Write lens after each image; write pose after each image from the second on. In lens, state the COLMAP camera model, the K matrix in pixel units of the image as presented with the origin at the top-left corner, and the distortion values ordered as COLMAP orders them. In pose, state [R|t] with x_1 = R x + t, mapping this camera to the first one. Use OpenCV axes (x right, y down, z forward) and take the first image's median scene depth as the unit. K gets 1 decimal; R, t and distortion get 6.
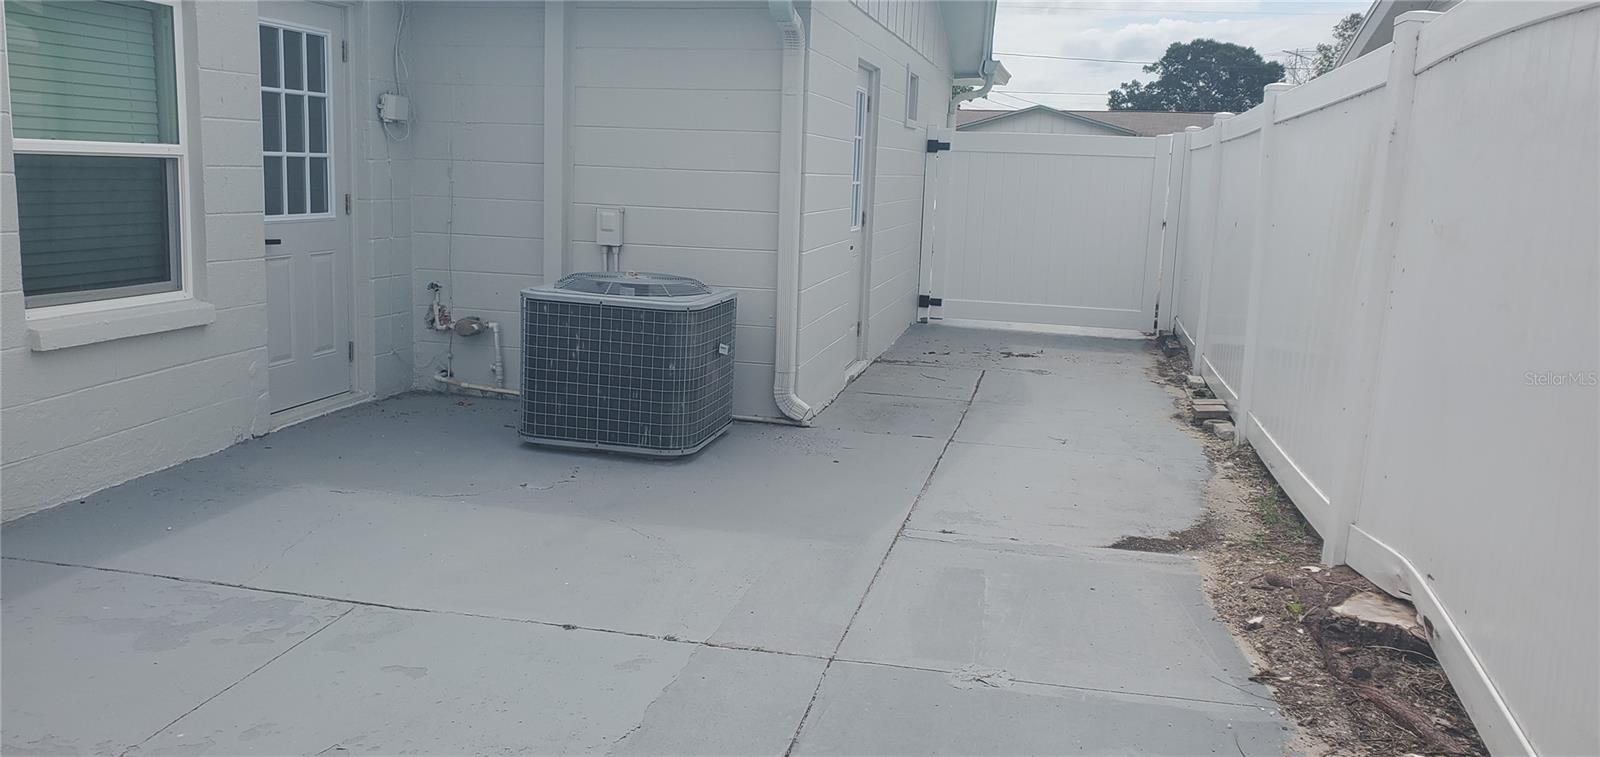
lens RADIAL K [[1204.2, 0, 803.6], [0, 1204.2, 381.3], [0, 0, 1]] dist [0.013414, -0.008693]
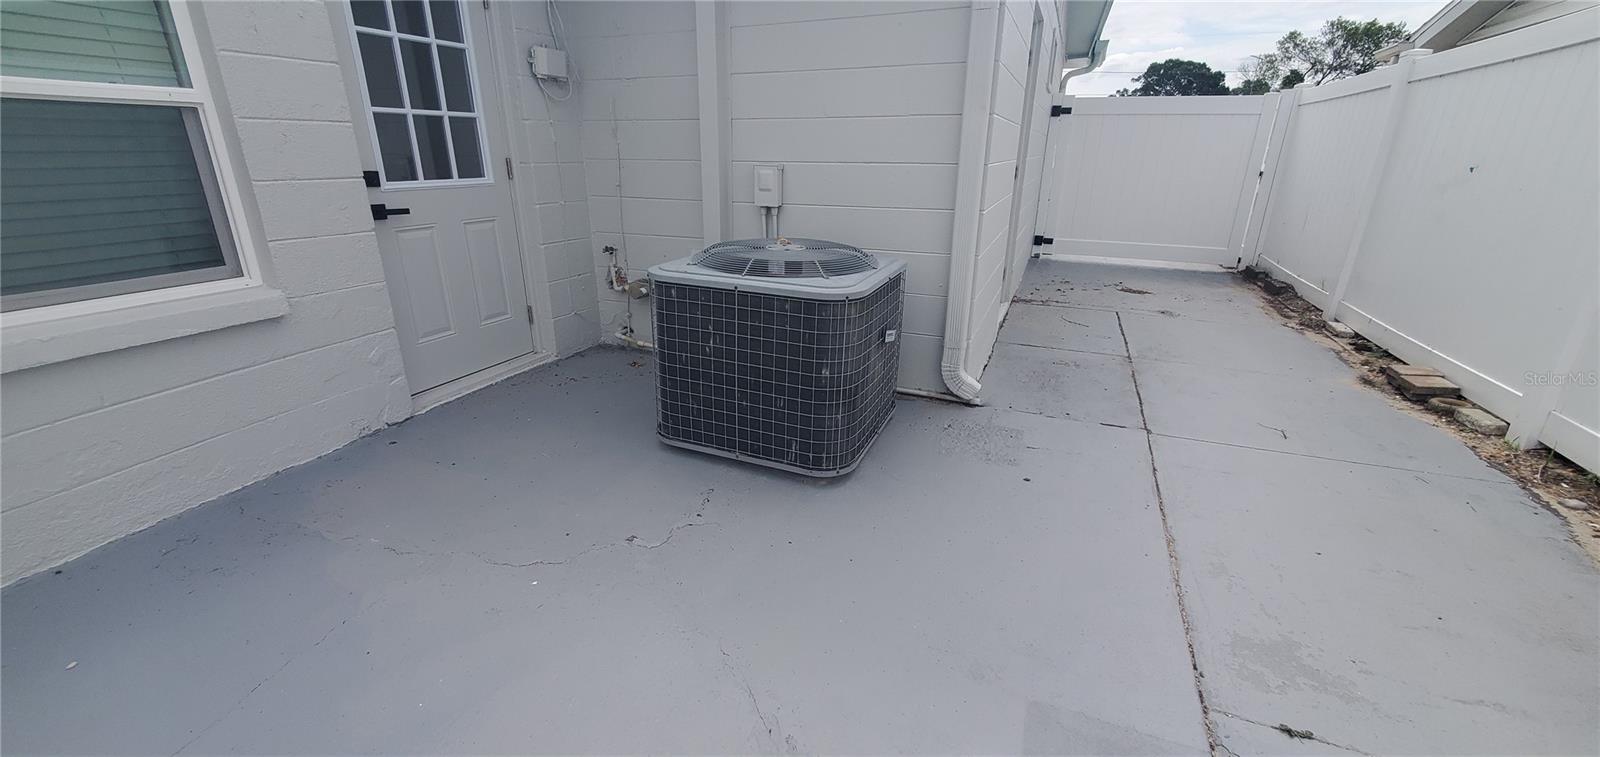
lens RADIAL K [[634.0, 0, 802.5], [0, 634.0, 383.3], [0, 0, 1]] dist [0.005713, -0.001877]
pose [[0.983996, 0.032741, -0.175158, -0.045403], [-0.001578, 0.984537, 0.175167, -0.067281], [0.178185, -0.172087, 0.968832, 0.526878]]
